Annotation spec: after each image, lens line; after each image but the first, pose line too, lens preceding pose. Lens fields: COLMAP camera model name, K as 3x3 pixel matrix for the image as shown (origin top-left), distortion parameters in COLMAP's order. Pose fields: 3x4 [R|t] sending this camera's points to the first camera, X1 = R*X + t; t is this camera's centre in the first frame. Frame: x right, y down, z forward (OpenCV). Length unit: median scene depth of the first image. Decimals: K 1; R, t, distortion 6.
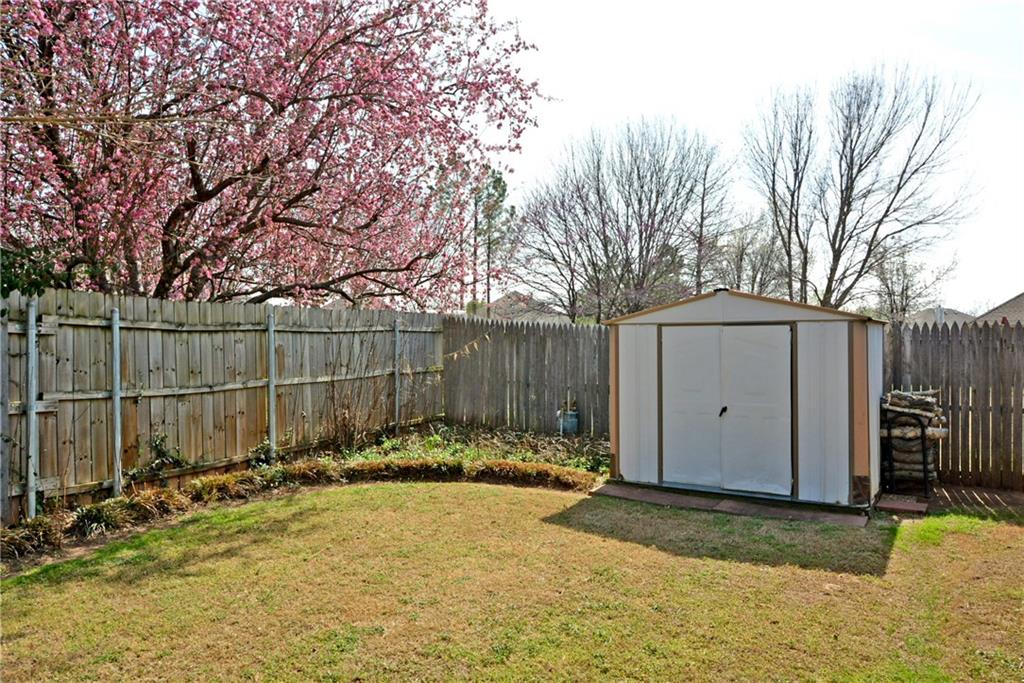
lens RADIAL K [[672.0, 0, 513.2], [0, 672.0, 346.7], [0, 0, 1]] dist [0.006081, 0.002576]
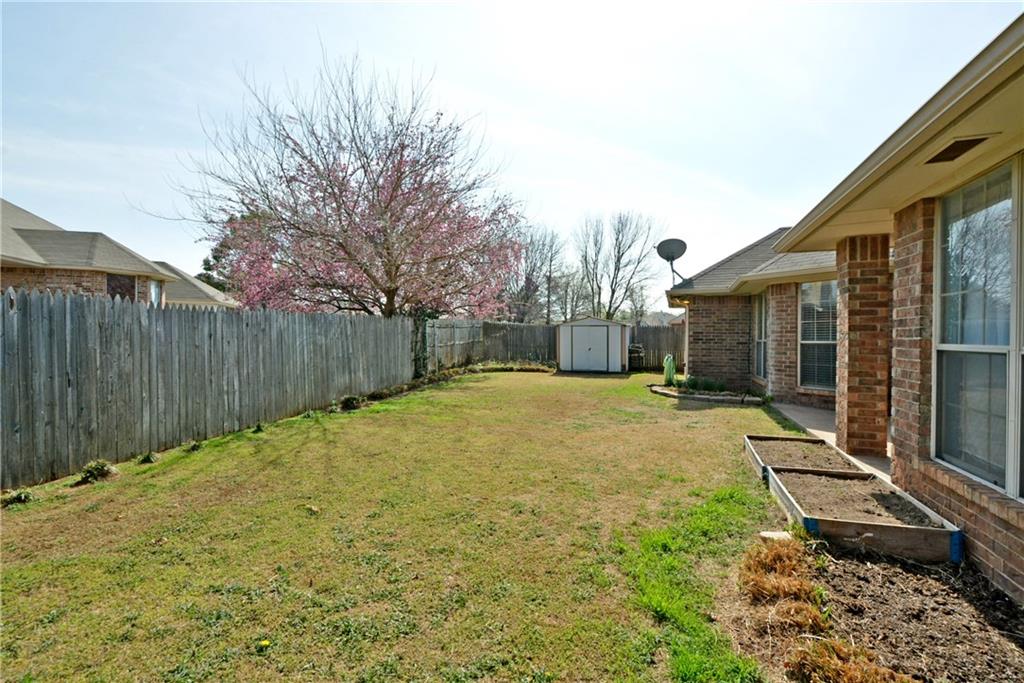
lens RADIAL K [[456.5, 0, 517.0], [0, 456.5, 342.3], [0, 0, 1]] dist [0.001502, -0.003469]
pose [[0.969284, -0.008957, 0.245780, -0.205952], [0.005446, 0.999873, 0.014960, 0.006768], [-0.245883, -0.013162, 0.969210, -0.396923]]
